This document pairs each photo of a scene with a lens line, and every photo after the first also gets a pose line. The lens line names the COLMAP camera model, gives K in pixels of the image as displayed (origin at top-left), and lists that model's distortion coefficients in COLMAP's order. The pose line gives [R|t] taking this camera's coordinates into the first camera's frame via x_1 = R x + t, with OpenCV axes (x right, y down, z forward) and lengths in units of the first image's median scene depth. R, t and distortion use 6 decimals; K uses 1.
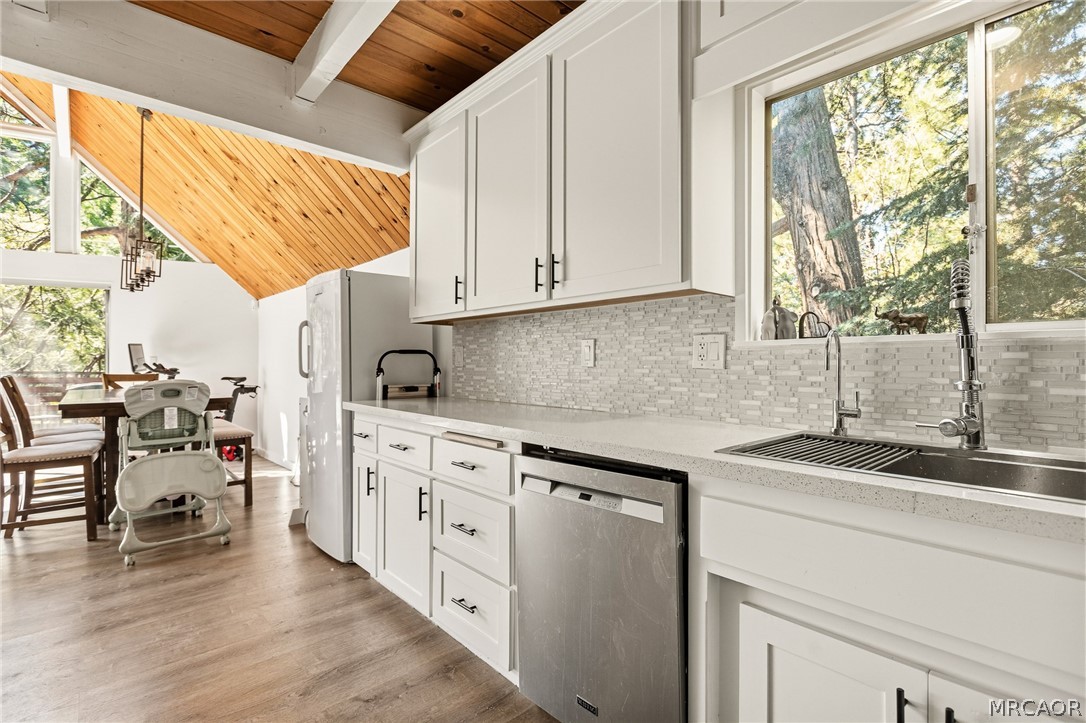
lens RADIAL K [[506.9, 0, 543.0], [0, 506.9, 361.5], [0, 0, 1]] dist [-0.000095, -0.000027]
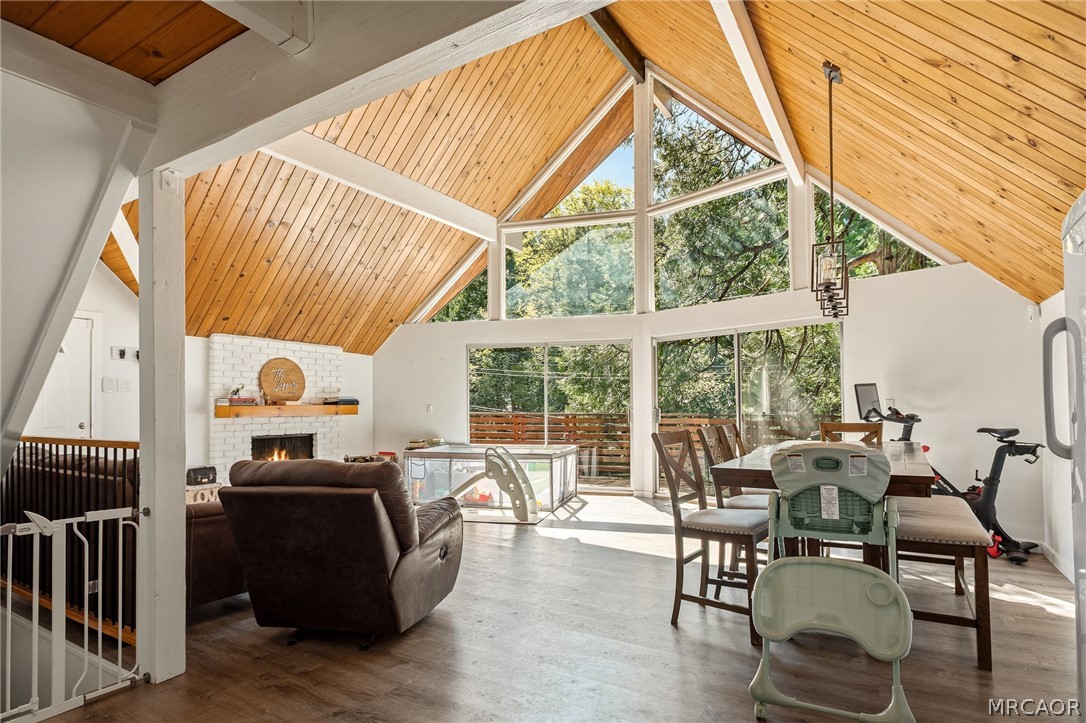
lens RADIAL K [[578.3, 0, 543.3], [0, 578.3, 400.0], [0, 0, 1]] dist [-0.001781, -0.000859]
pose [[0.290888, -0.014754, -0.956643, -0.100402], [0.017390, 0.999797, -0.010132, -0.012028], [0.956599, -0.013689, 0.291085, 0.321116]]
